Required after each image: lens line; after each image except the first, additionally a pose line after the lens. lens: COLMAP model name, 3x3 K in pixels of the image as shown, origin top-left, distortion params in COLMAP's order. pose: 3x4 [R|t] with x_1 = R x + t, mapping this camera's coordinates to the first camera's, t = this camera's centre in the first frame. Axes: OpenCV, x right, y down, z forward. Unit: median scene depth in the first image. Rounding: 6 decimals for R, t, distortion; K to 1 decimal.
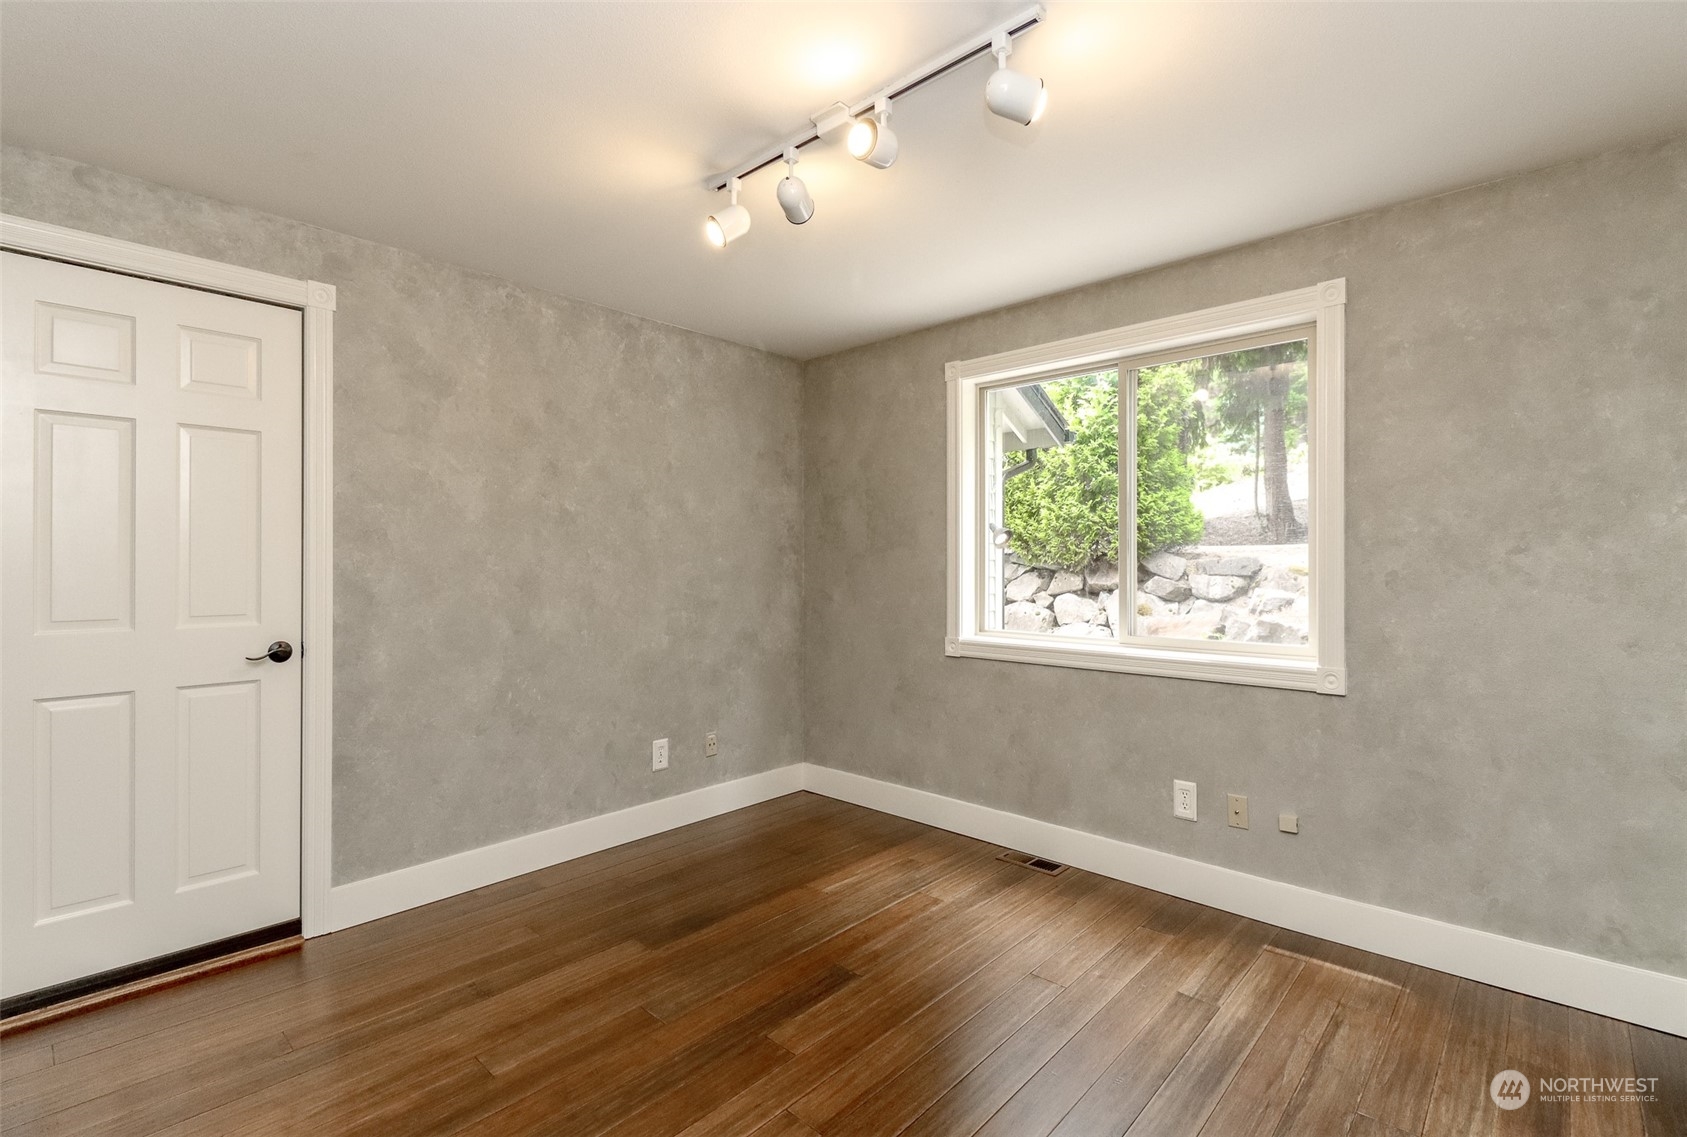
lens RADIAL K [[780.7, 0, 848.6], [0, 780.7, 563.0], [0, 0, 1]] dist [0.021971, -0.008722]
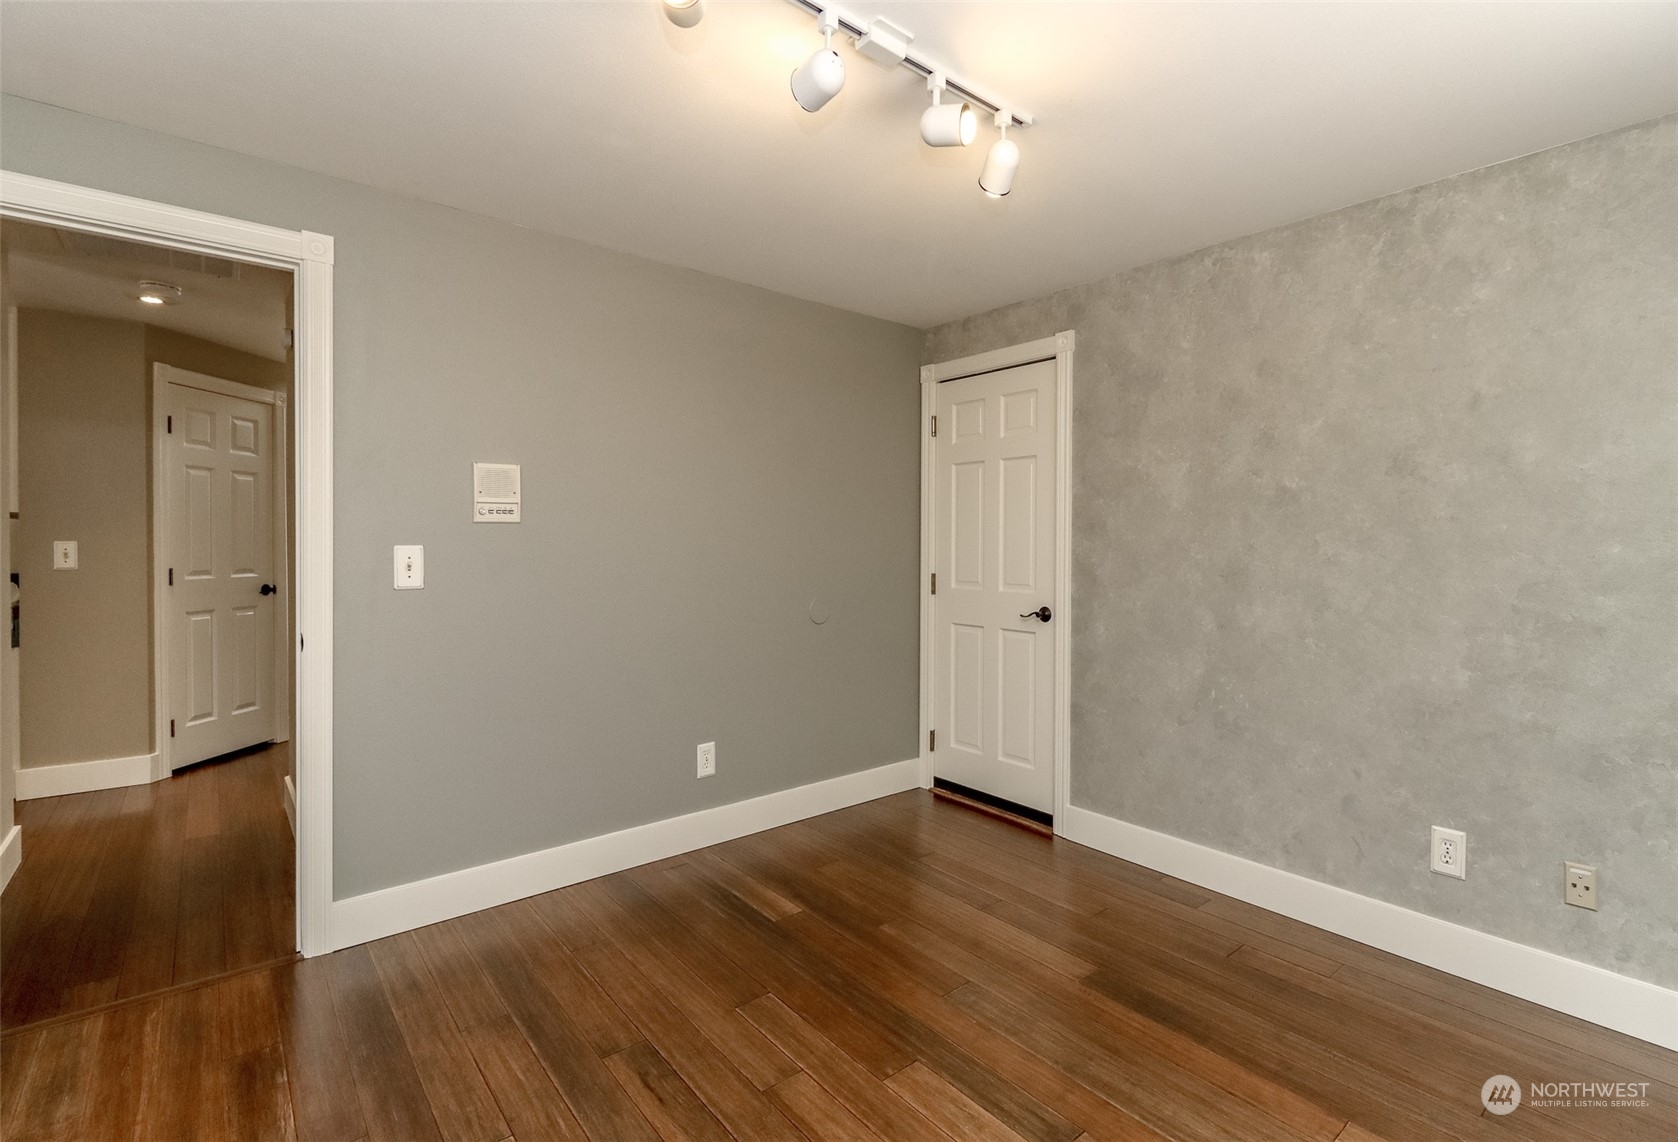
lens RADIAL K [[782.1, 0, 838.9], [0, 782.1, 556.0], [0, 0, 1]] dist [-0.001461, -0.001849]
pose [[-0.160117, 0.016810, -0.986955, 0.540849], [-0.004454, 0.999832, 0.017752, -0.008706], [0.987088, 0.007238, -0.160015, 0.699264]]
